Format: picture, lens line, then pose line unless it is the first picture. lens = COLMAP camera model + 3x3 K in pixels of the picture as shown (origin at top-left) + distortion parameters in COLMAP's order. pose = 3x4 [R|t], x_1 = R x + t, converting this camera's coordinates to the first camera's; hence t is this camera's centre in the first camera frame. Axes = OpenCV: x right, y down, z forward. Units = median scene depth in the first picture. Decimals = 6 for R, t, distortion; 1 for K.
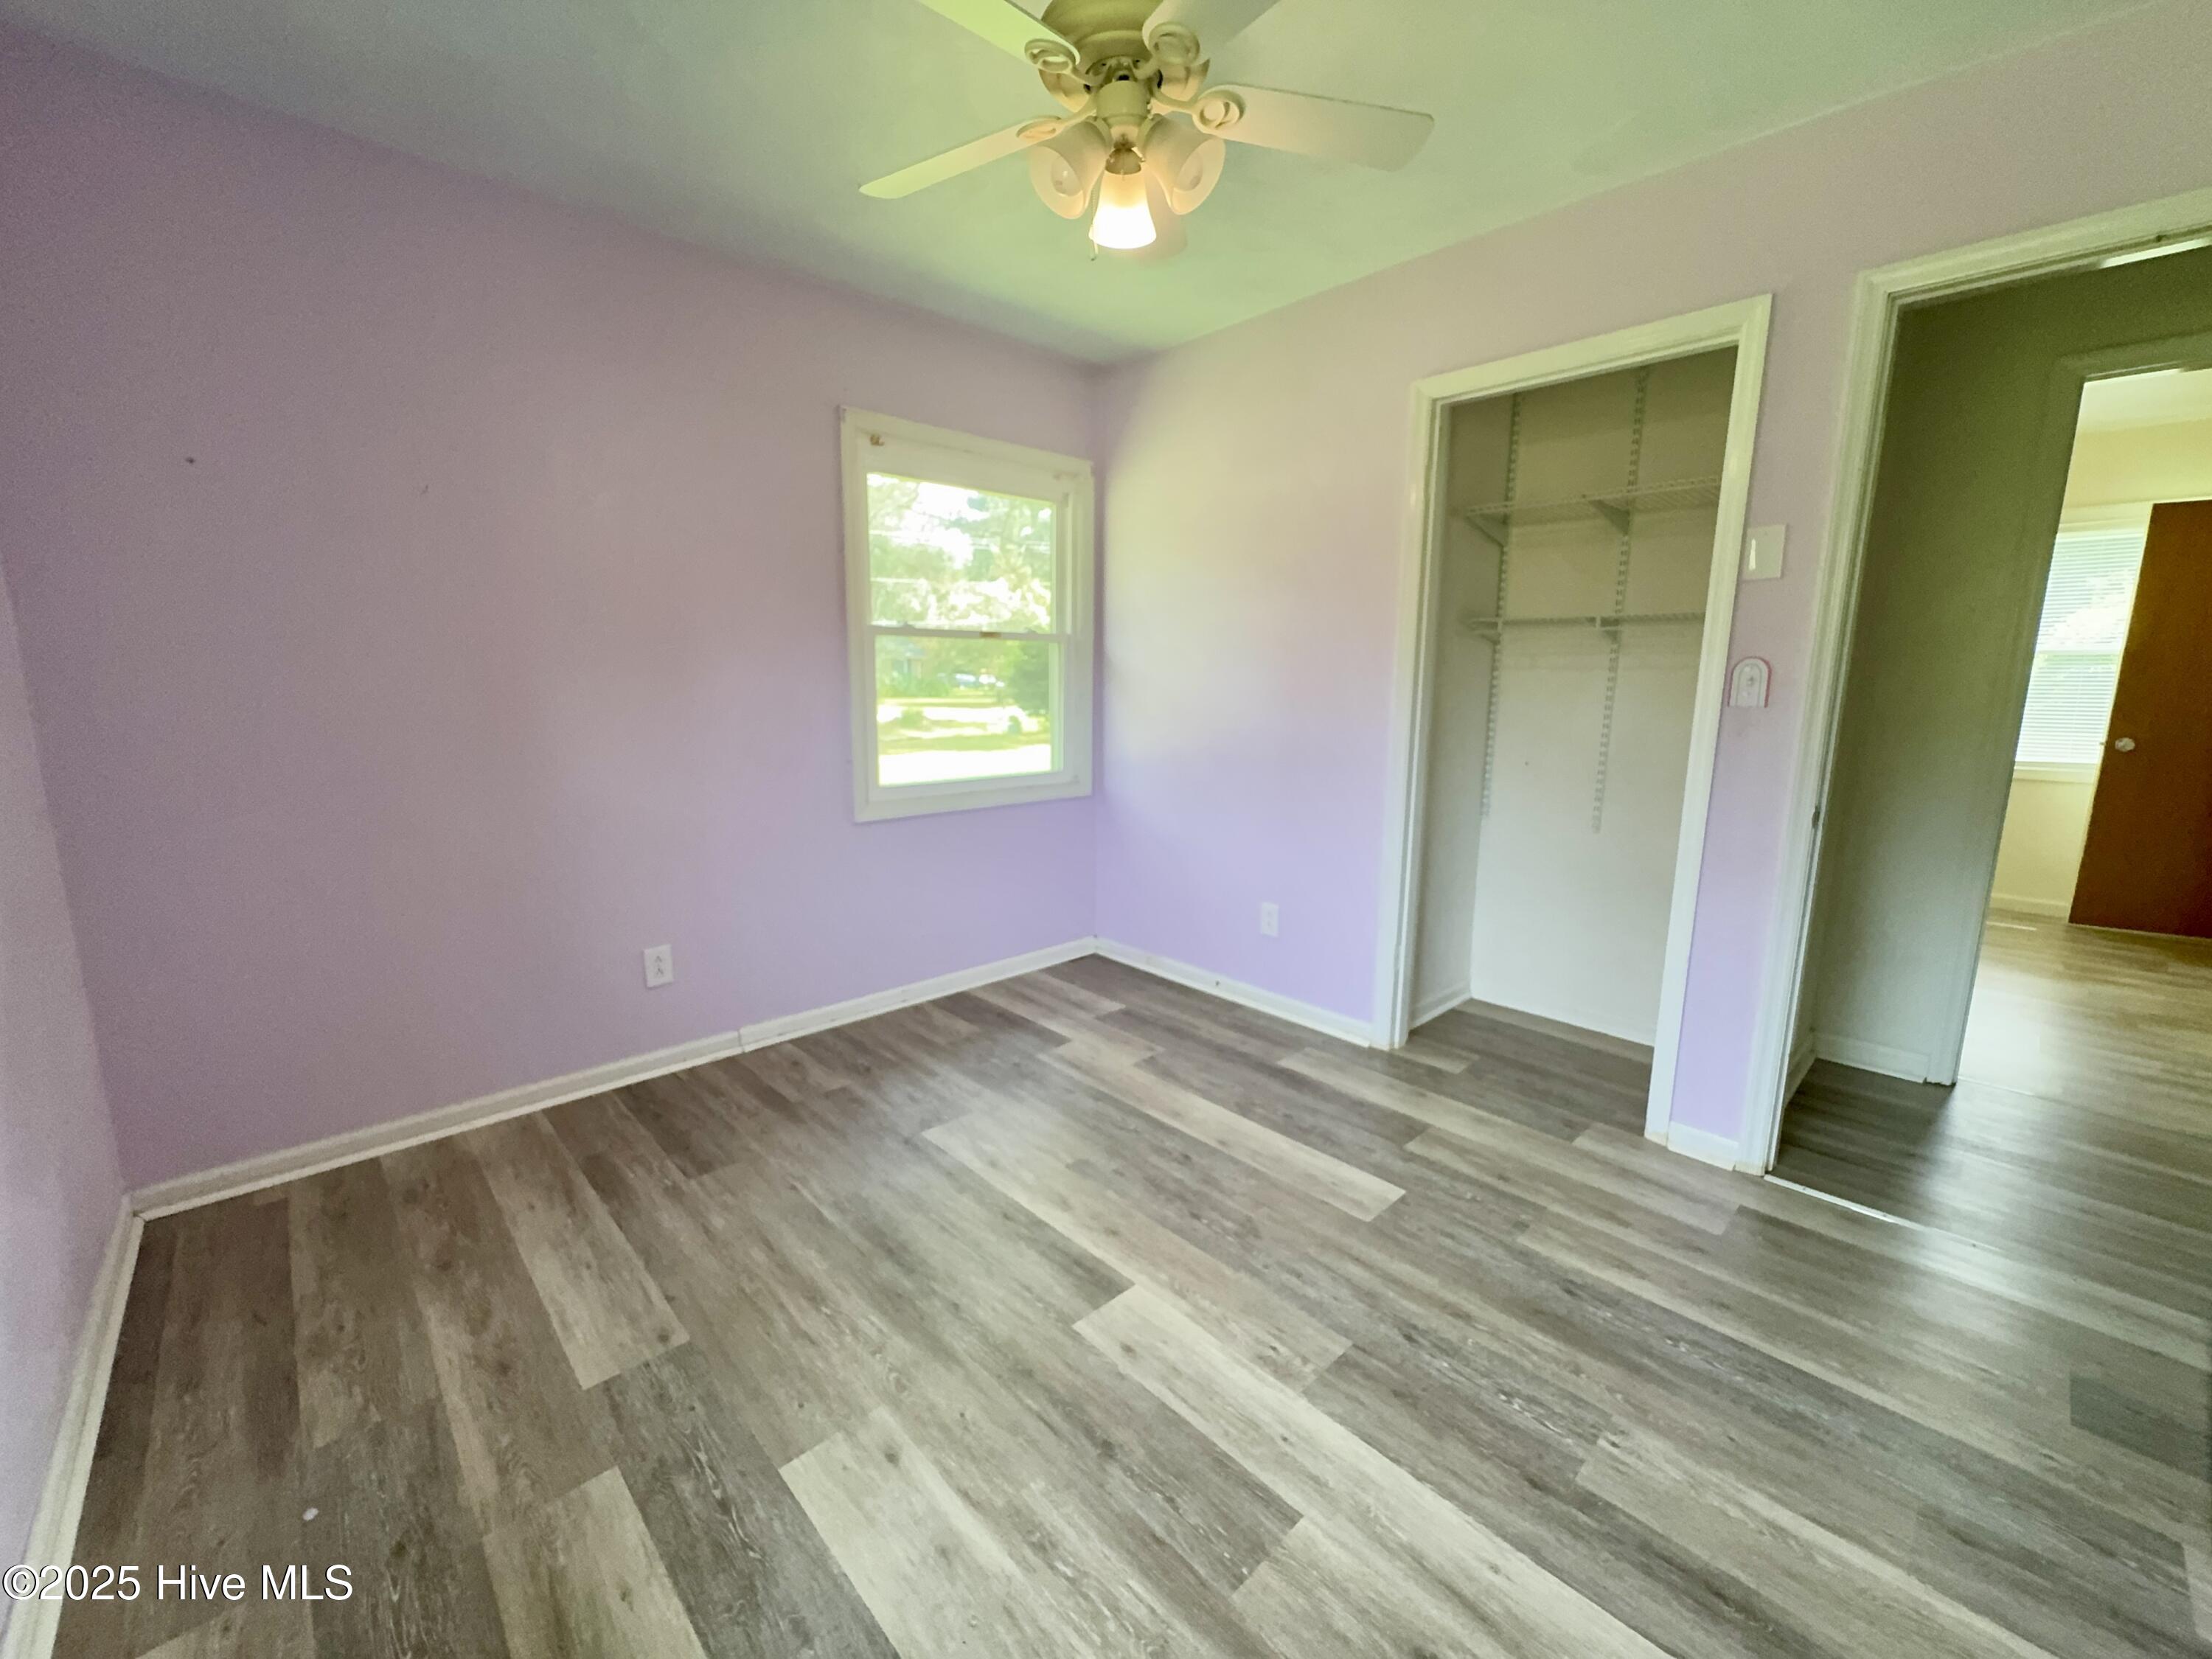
lens RADIAL K [[888.9, 0, 1101.5], [0, 888.9, 828.1], [0, 0, 1]] dist [-0.003443, 0.000603]
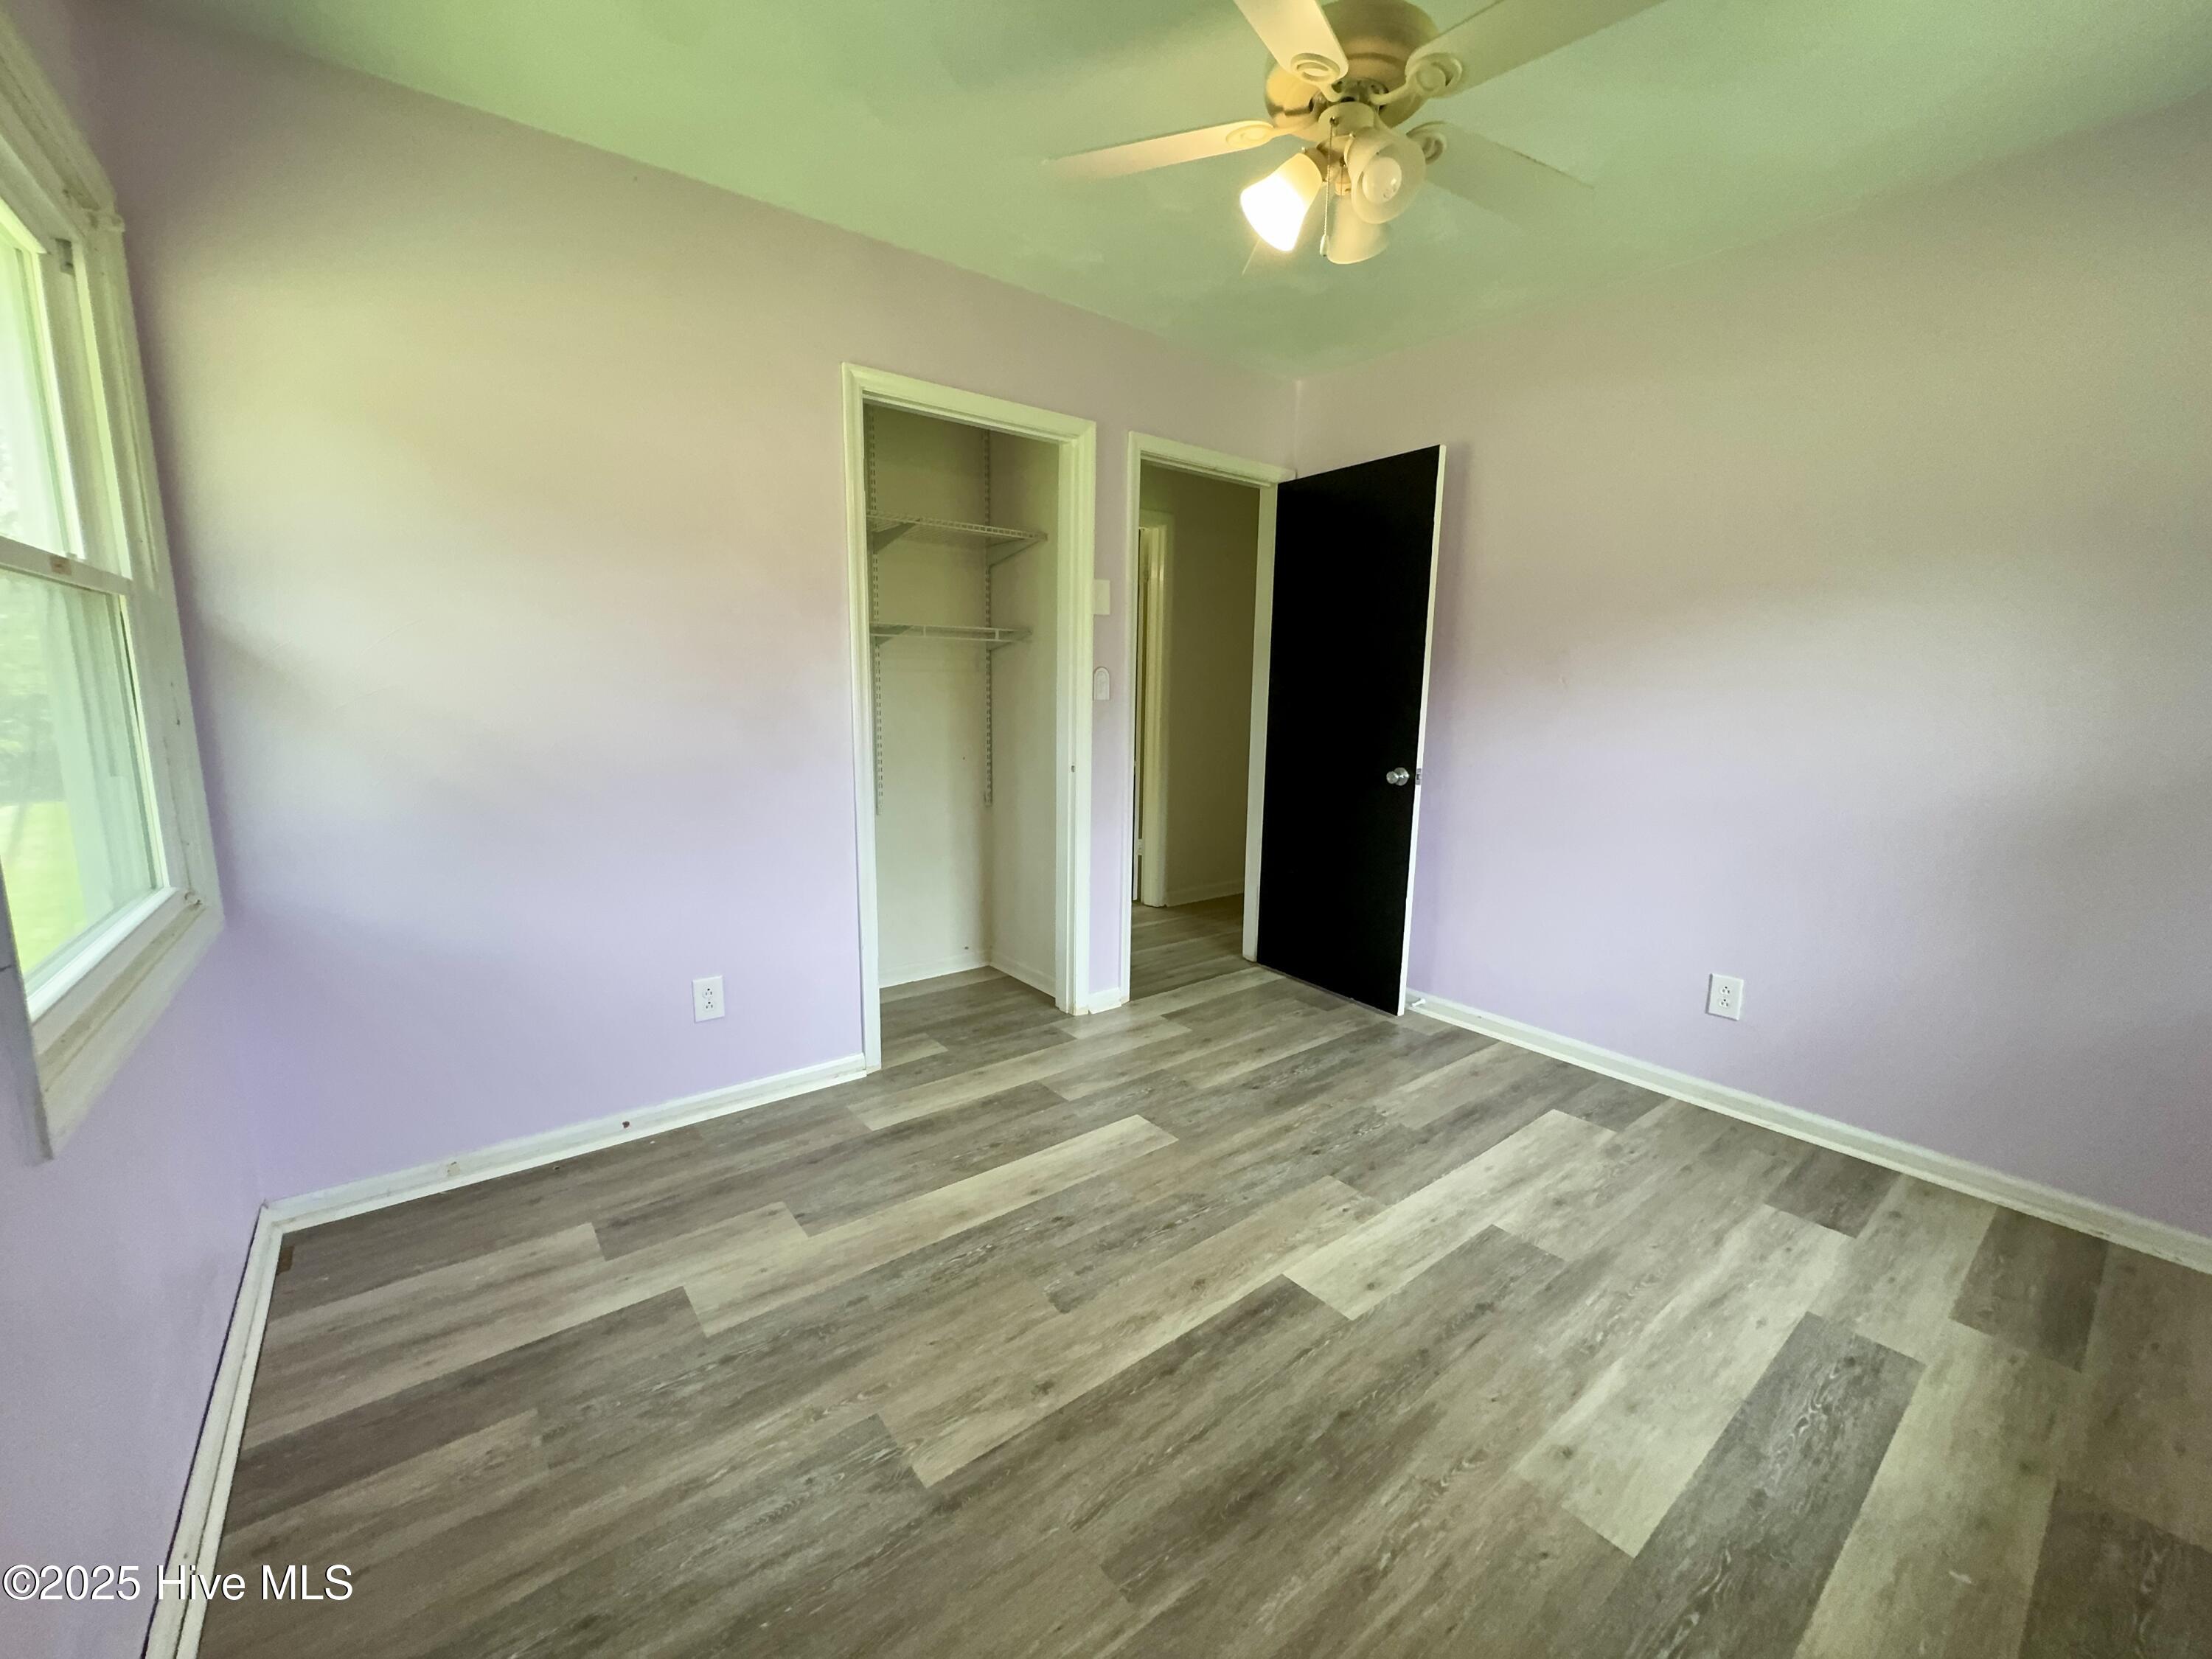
lens RADIAL K [[888.9, 0, 1103.3], [0, 888.9, 826.0], [0, 0, 1]] dist [-0.003443, 0.000603]
pose [[0.084839, -0.165249, 0.982596, -0.854669], [0.157204, 0.976020, 0.150570, -0.171532], [-0.983915, 0.141694, 0.108783, 0.961417]]
